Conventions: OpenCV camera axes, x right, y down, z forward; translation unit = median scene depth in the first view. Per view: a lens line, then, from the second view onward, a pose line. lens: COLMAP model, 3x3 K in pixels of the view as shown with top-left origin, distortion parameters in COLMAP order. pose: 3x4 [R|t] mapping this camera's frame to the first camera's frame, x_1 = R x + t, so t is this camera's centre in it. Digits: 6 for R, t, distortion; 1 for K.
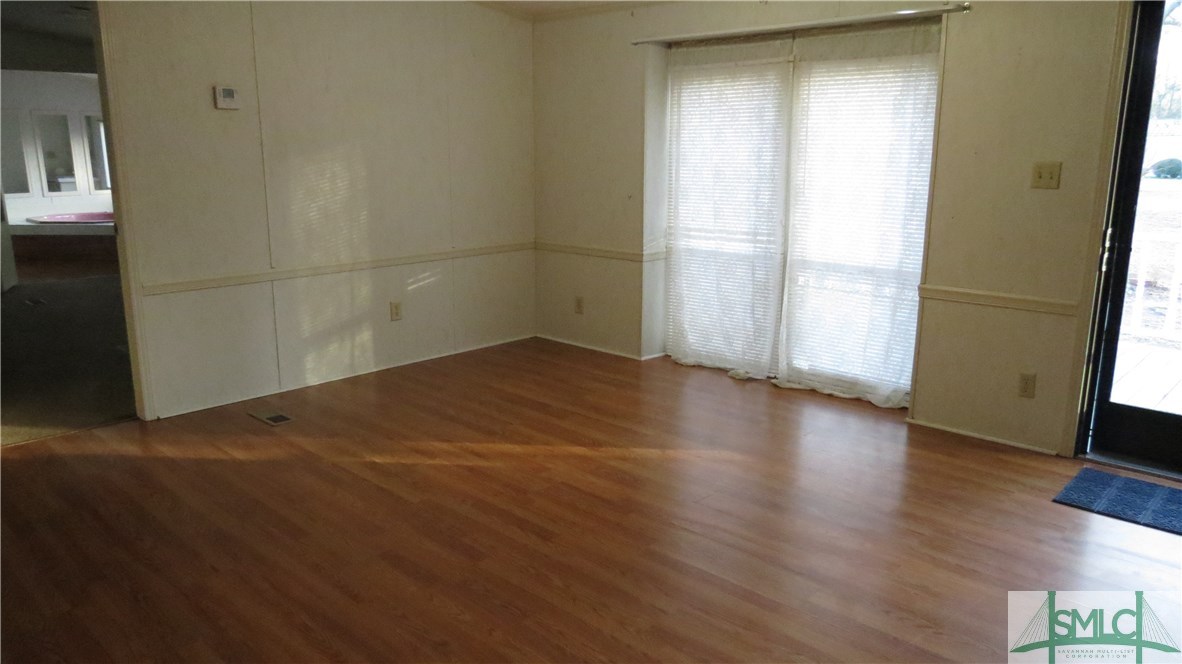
lens RADIAL K [[839.2, 0, 592.7], [0, 839.2, 329.9], [0, 0, 1]] dist [-0.029063, 0.009869]
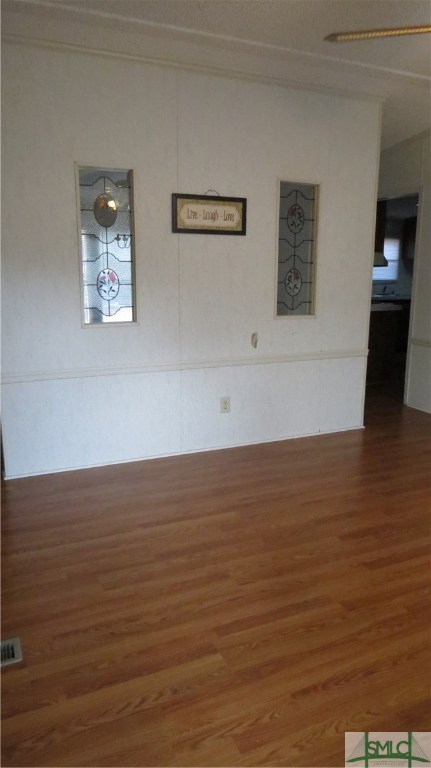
lens RADIAL K [[545.3, 0, 216.8], [0, 545.3, 384.2], [0, 0, 1]] dist [-0.029063, 0.009869]
pose [[-0.371695, 0.192450, -0.908188, 0.535284], [-0.207960, 0.936155, 0.283488, -0.150561], [0.904763, 0.294238, -0.307942, 0.683584]]
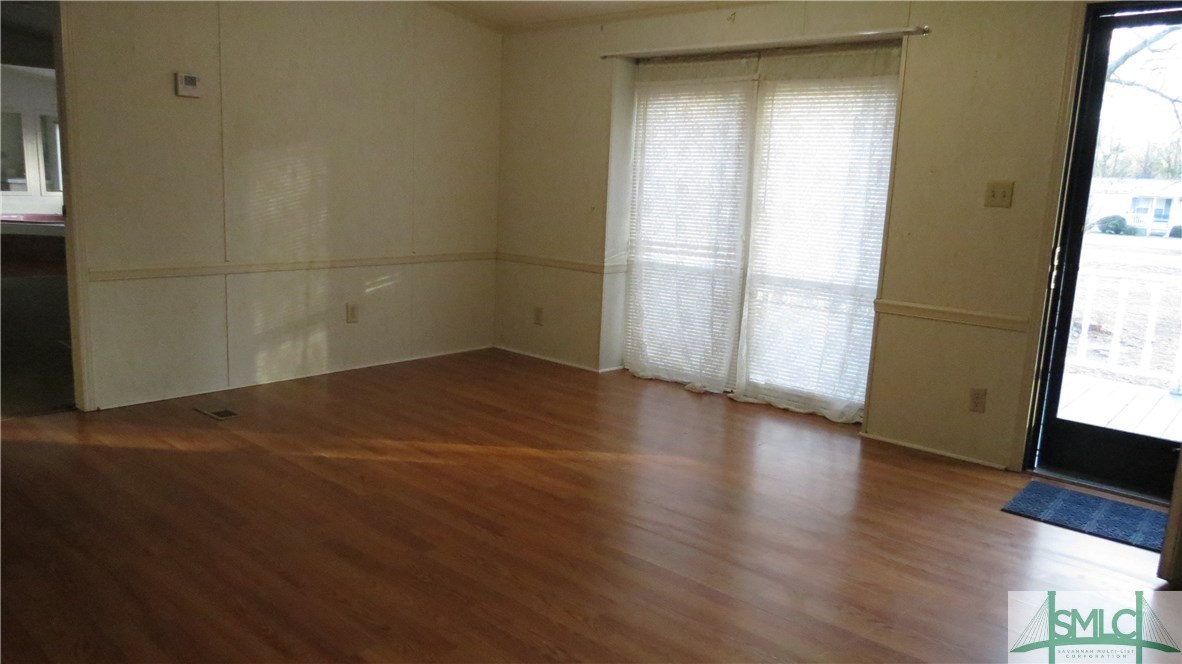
lens RADIAL K [[839.2, 0, 594.6], [0, 839.2, 329.8], [0, 0, 1]] dist [-0.029063, 0.009869]
pose [[0.998089, 0.036212, 0.050066, 0.001306], [-0.034128, 0.998540, -0.041871, 0.035253], [-0.051509, 0.040082, 0.997868, 0.005371]]
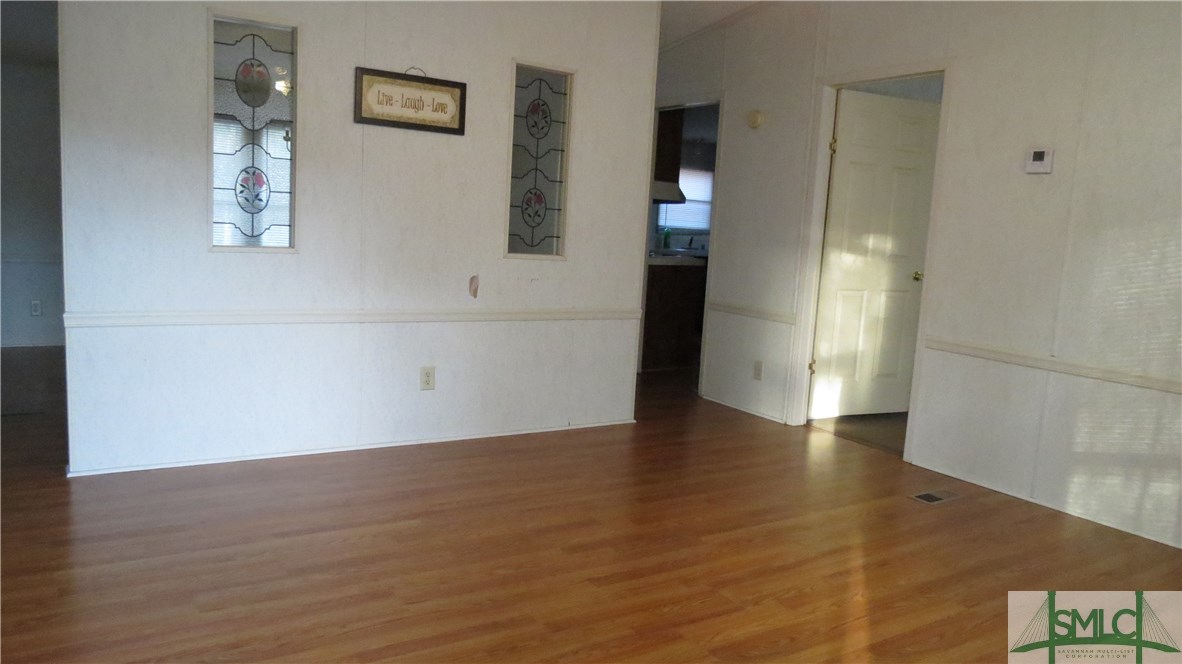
lens RADIAL K [[839.2, 0, 591.1], [0, 839.2, 331.1], [0, 0, 1]] dist [-0.029063, 0.009869]
pose [[-0.235393, 0.112076, -0.965416, 0.583797], [-0.268578, 0.947146, 0.175441, -0.129773], [0.934054, 0.300587, -0.192851, 0.774656]]
